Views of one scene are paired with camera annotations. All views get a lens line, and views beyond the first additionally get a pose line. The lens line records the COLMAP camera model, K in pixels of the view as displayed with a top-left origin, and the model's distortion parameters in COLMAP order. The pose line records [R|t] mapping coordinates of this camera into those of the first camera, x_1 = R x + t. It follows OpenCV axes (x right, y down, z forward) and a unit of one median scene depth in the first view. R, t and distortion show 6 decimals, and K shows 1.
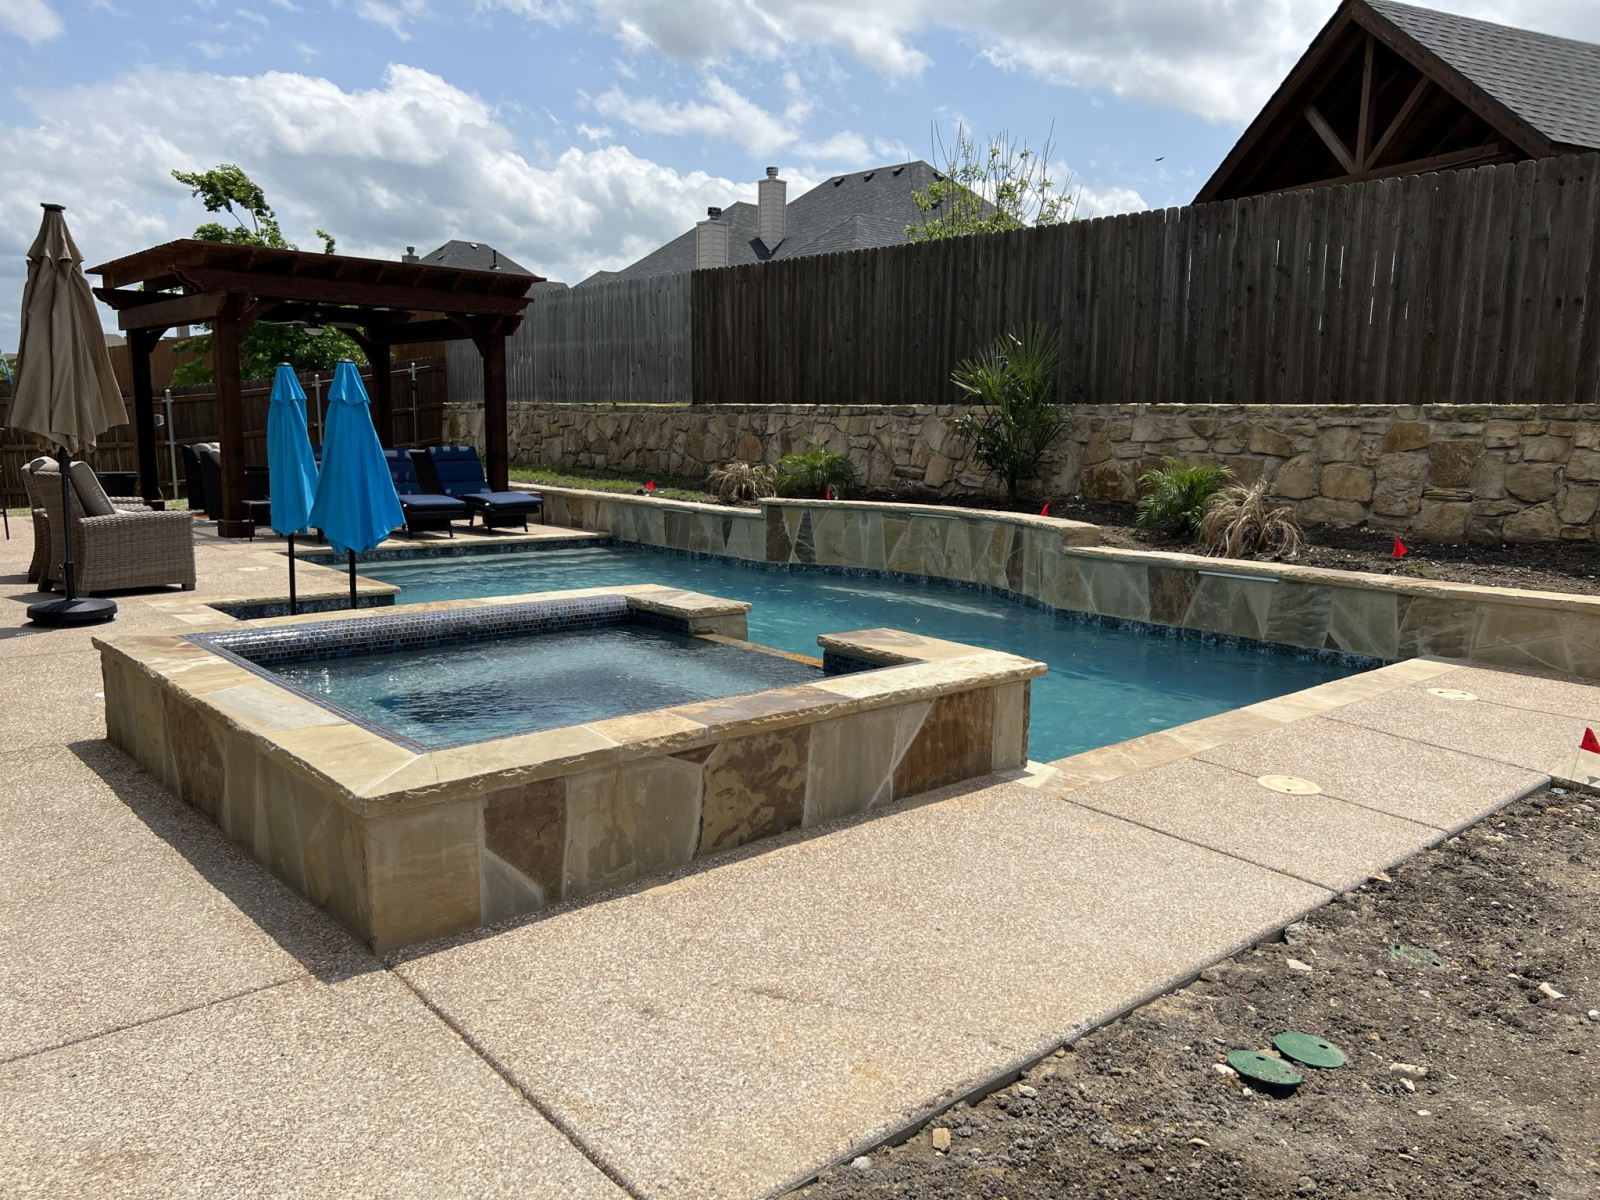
lens RADIAL K [[1205.9, 0, 789.9], [0, 1205.9, 605.4], [0, 0, 1]] dist [0.068791, -0.039917]
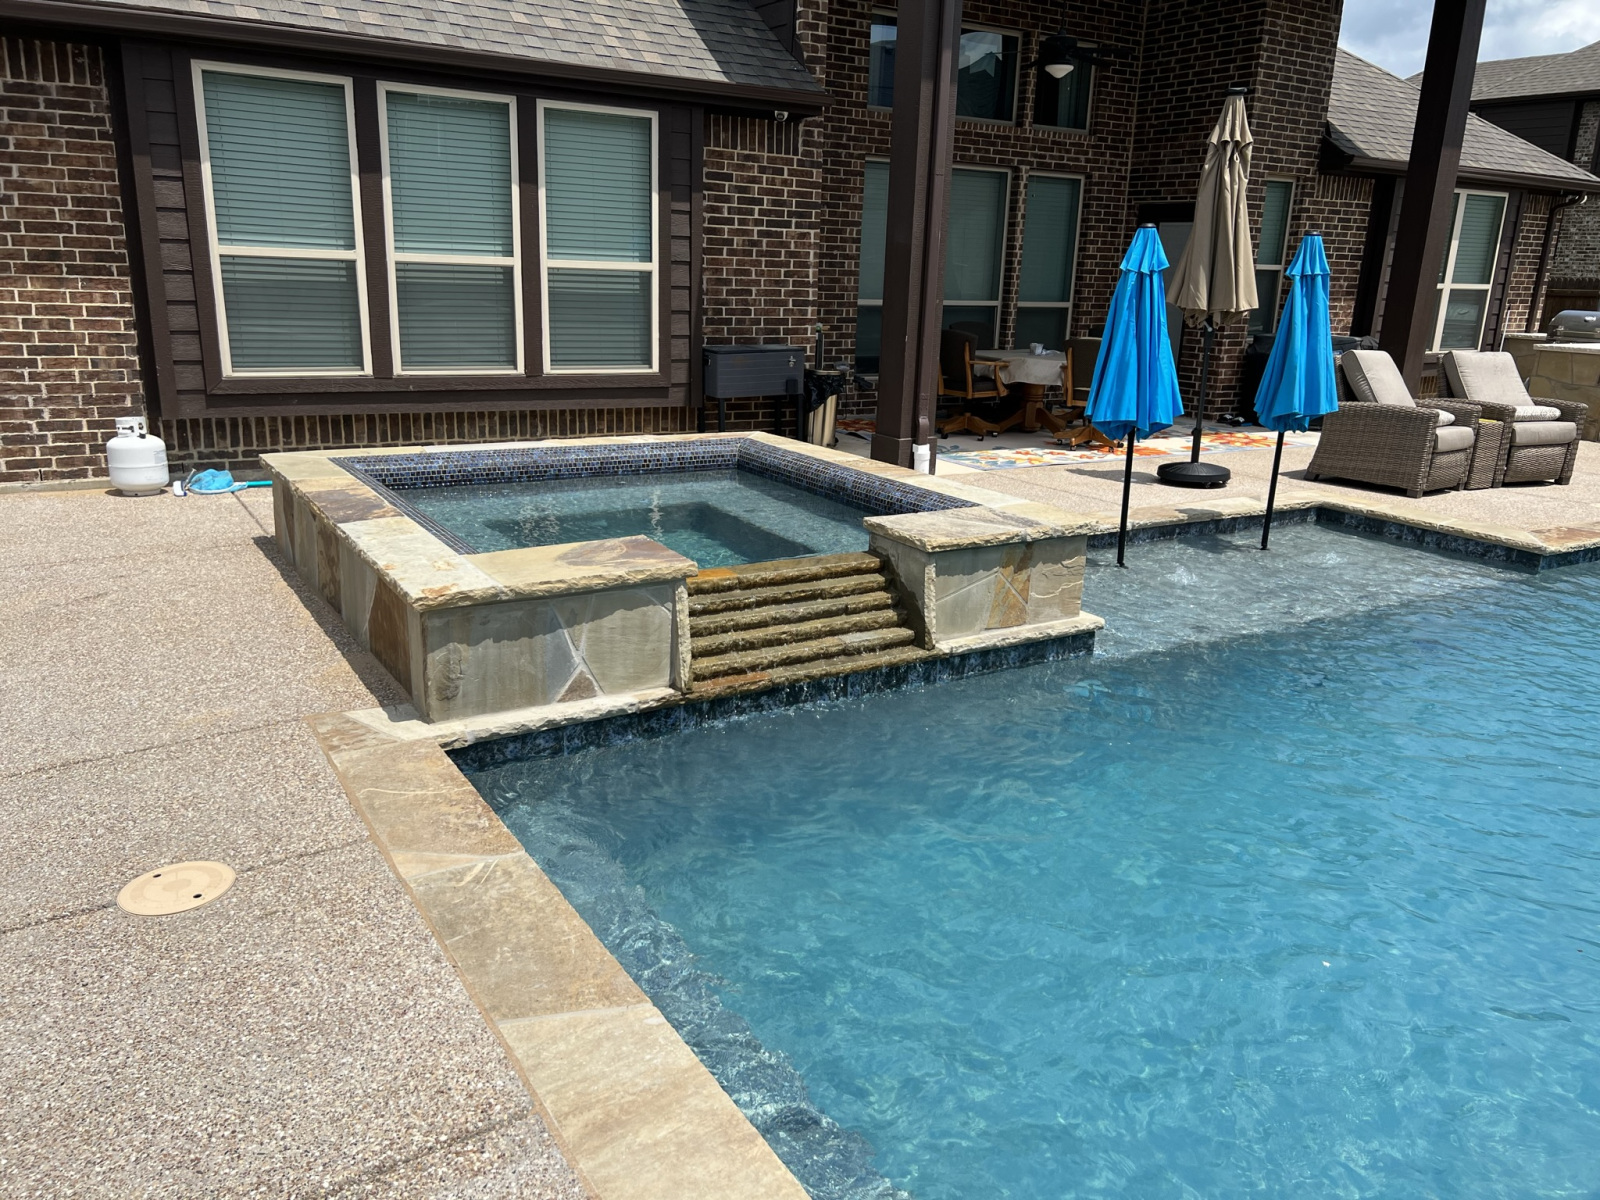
lens RADIAL K [[1205.9, 0, 799.0], [0, 1205.9, 598.4], [0, 0, 1]] dist [0.068791, -0.039917]
pose [[-0.180964, 0.238404, -0.954157, 0.904235], [-0.182159, 0.945264, 0.270730, -0.200385], [0.966473, 0.222800, -0.127631, 1.365350]]
